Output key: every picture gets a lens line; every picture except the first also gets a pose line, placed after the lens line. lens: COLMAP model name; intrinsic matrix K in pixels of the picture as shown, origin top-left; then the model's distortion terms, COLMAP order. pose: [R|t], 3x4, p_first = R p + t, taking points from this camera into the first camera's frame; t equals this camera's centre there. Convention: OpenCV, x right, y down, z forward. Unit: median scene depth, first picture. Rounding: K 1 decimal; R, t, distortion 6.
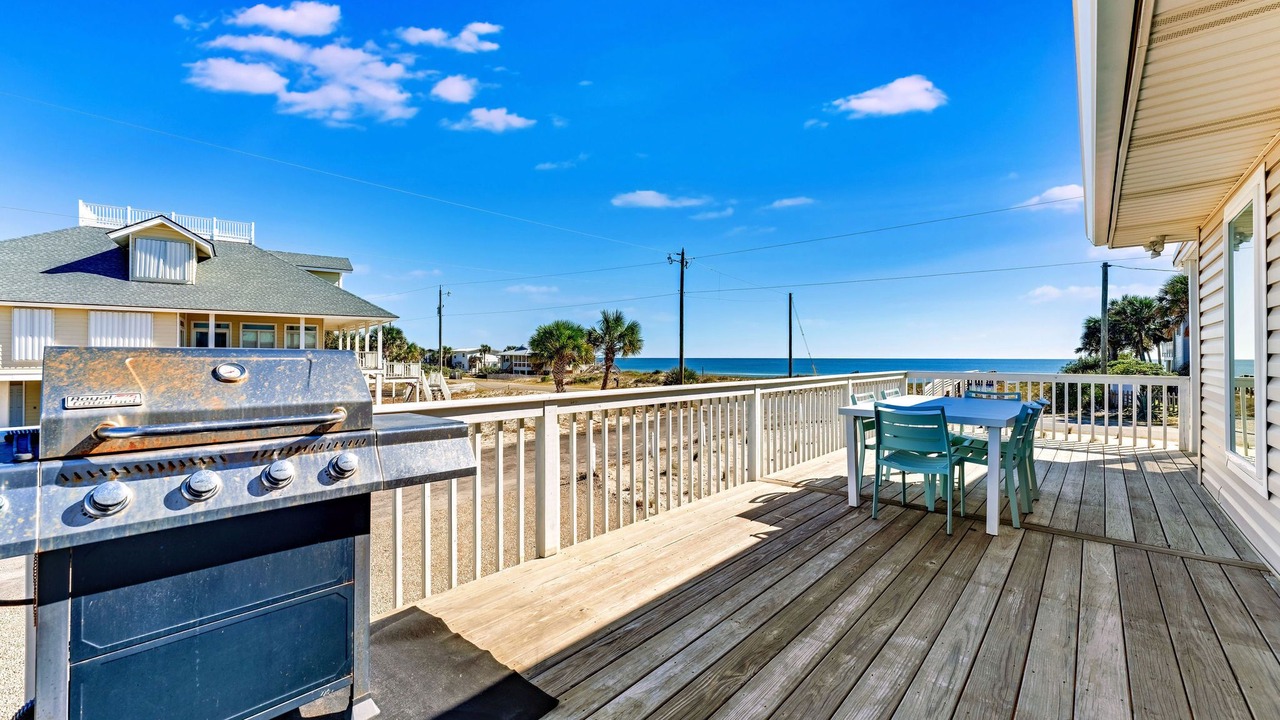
lens RADIAL K [[533.7, 0, 636.2], [0, 533.7, 384.6], [0, 0, 1]] dist [-0.000611, 0.000165]
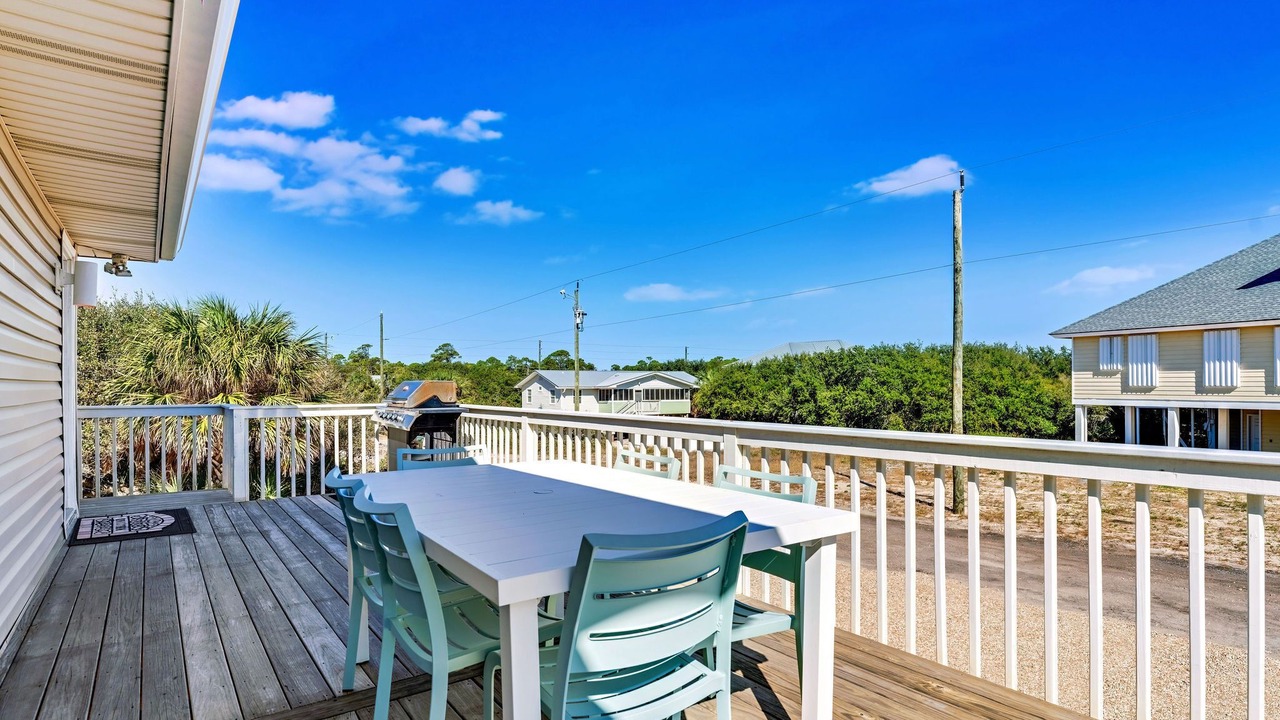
lens RADIAL K [[747.3, 0, 640.0], [0, 747.3, 360.0], [0, 0, 1]] dist [-0.004424, -0.001294]
pose [[-0.274689, -0.032312, -0.960990, 1.808491], [-0.048220, 0.998641, -0.019795, -0.089281], [0.960323, 0.040902, -0.275873, 1.950299]]
